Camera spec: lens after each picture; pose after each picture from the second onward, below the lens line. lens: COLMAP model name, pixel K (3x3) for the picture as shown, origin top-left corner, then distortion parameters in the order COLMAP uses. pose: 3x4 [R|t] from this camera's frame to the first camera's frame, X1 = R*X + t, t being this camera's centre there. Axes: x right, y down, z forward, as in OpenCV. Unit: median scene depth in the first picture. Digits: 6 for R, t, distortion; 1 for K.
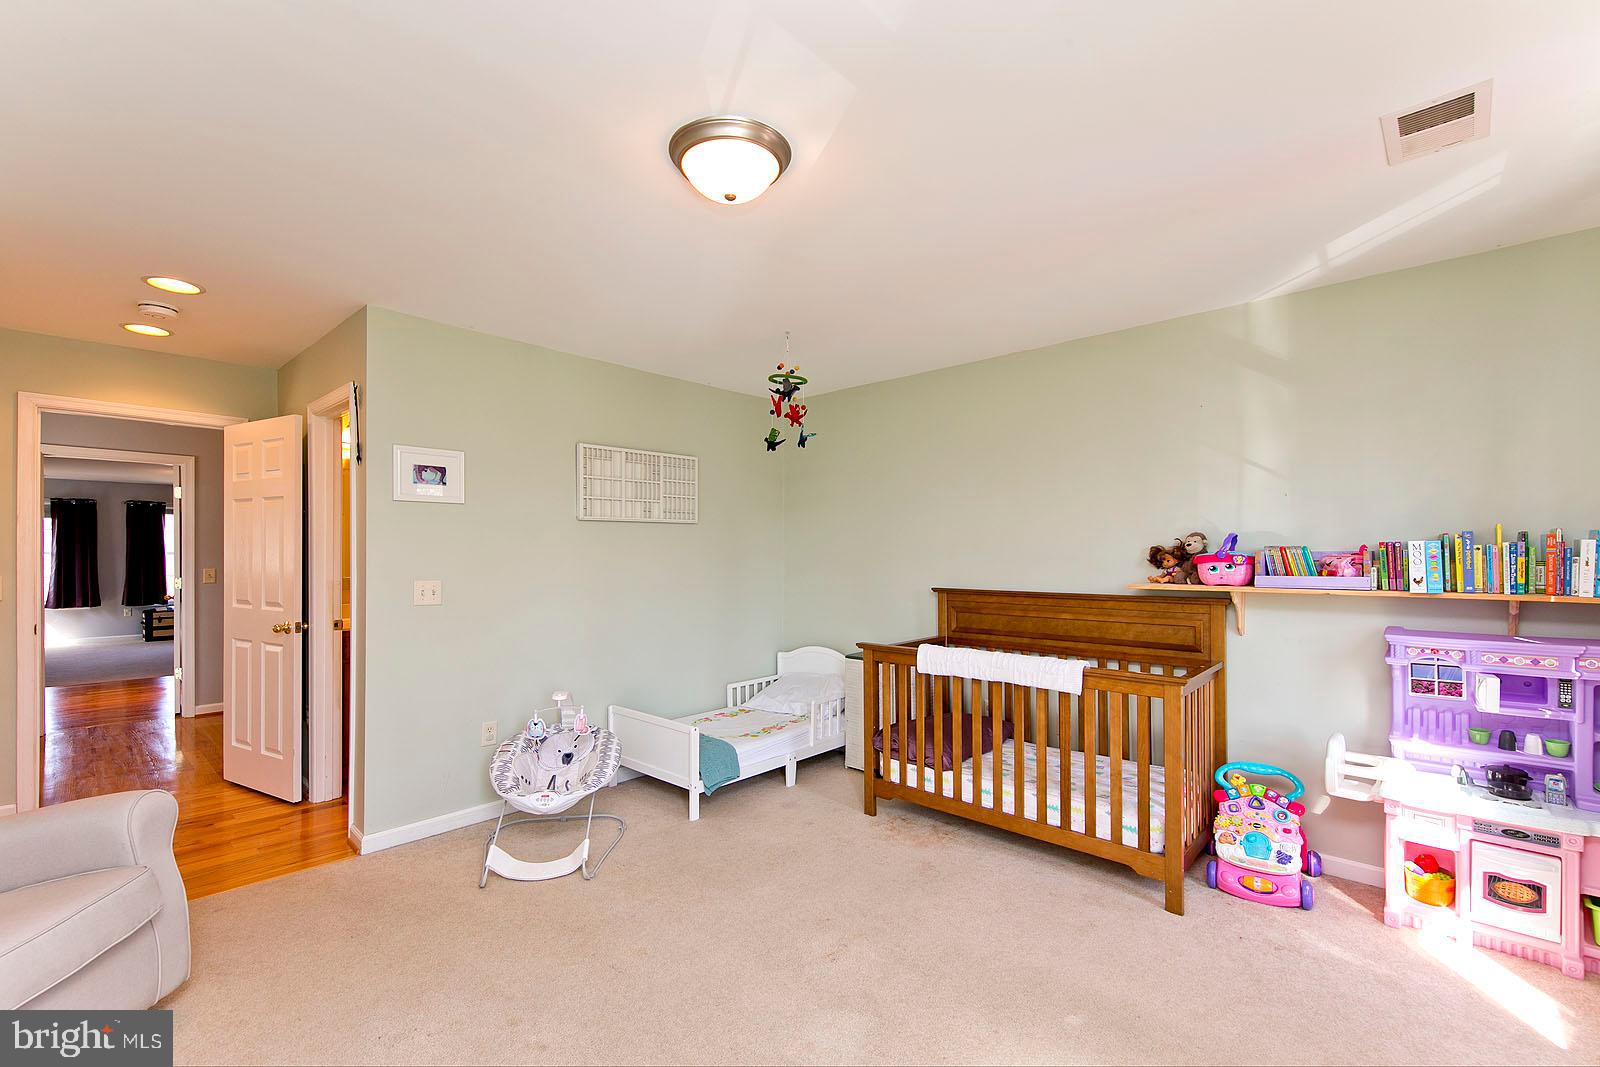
lens RADIAL K [[689.2, 0, 798.2], [0, 689.2, 553.4], [0, 0, 1]] dist [0.001088, 0.000176]
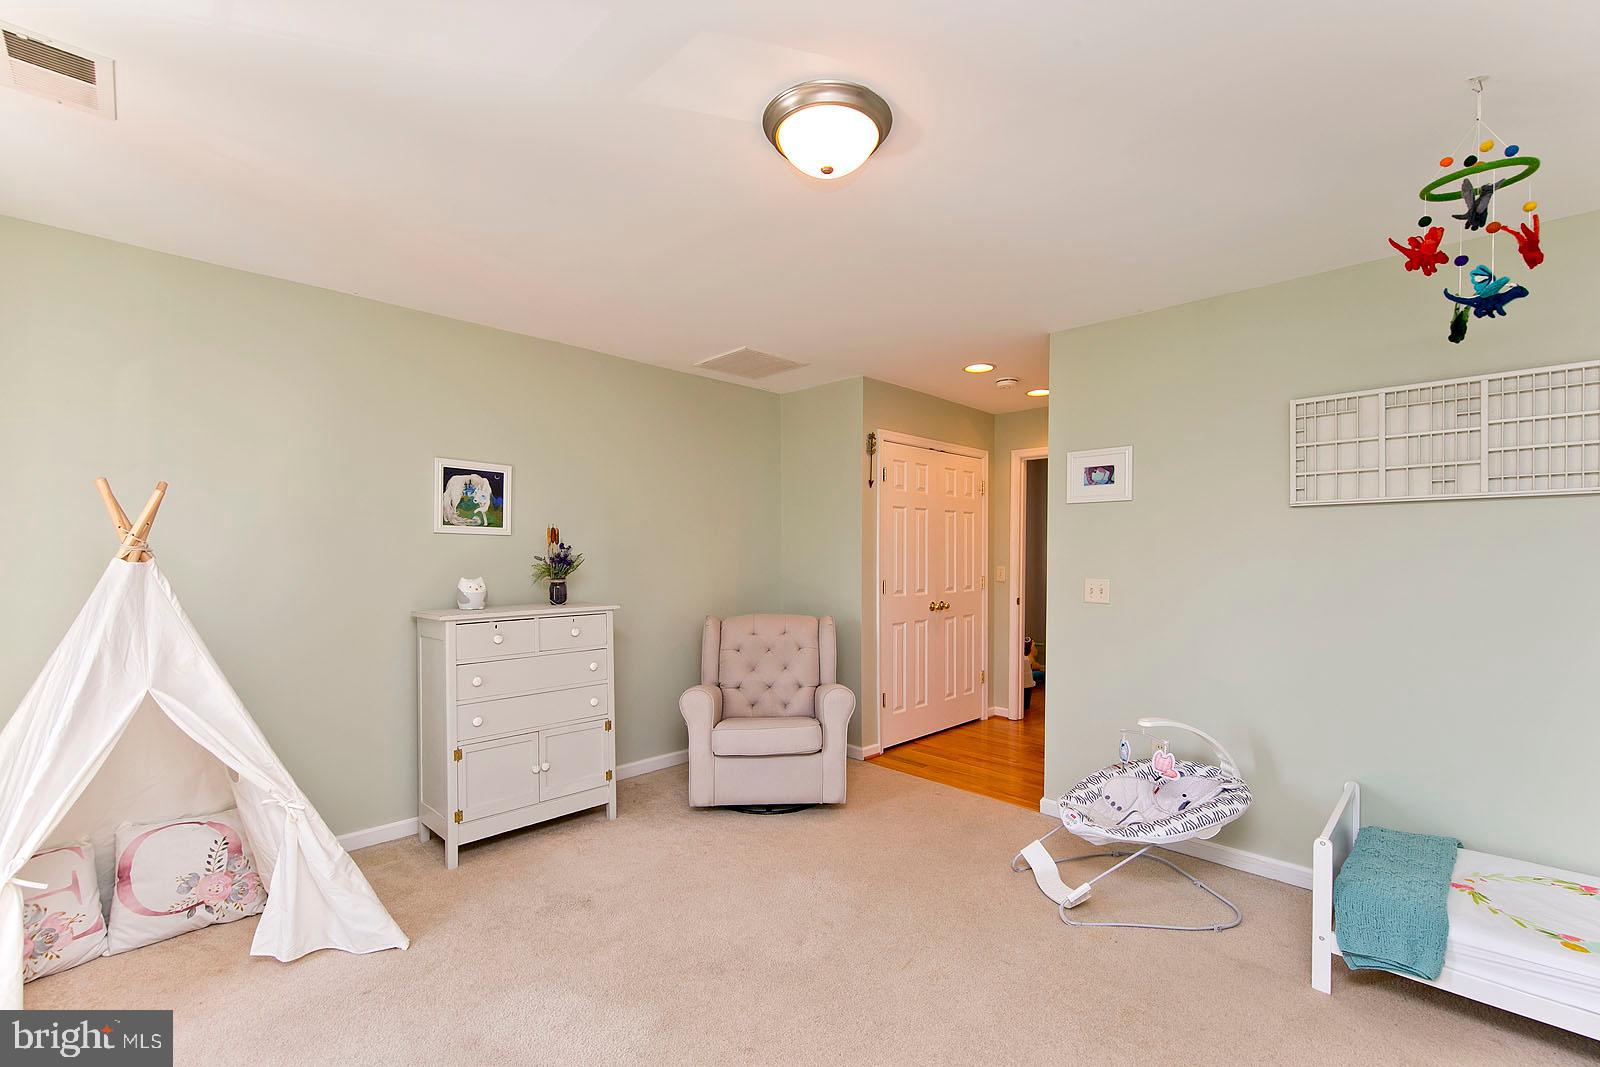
lens RADIAL K [[689.2, 0, 798.2], [0, 689.2, 553.4], [0, 0, 1]] dist [0.001088, 0.000176]
pose [[-0.026923, 0.000571, -0.999637, 0.487574], [-0.003735, 0.999993, 0.000671, 0.002712], [0.999631, 0.003752, -0.026920, 0.571621]]
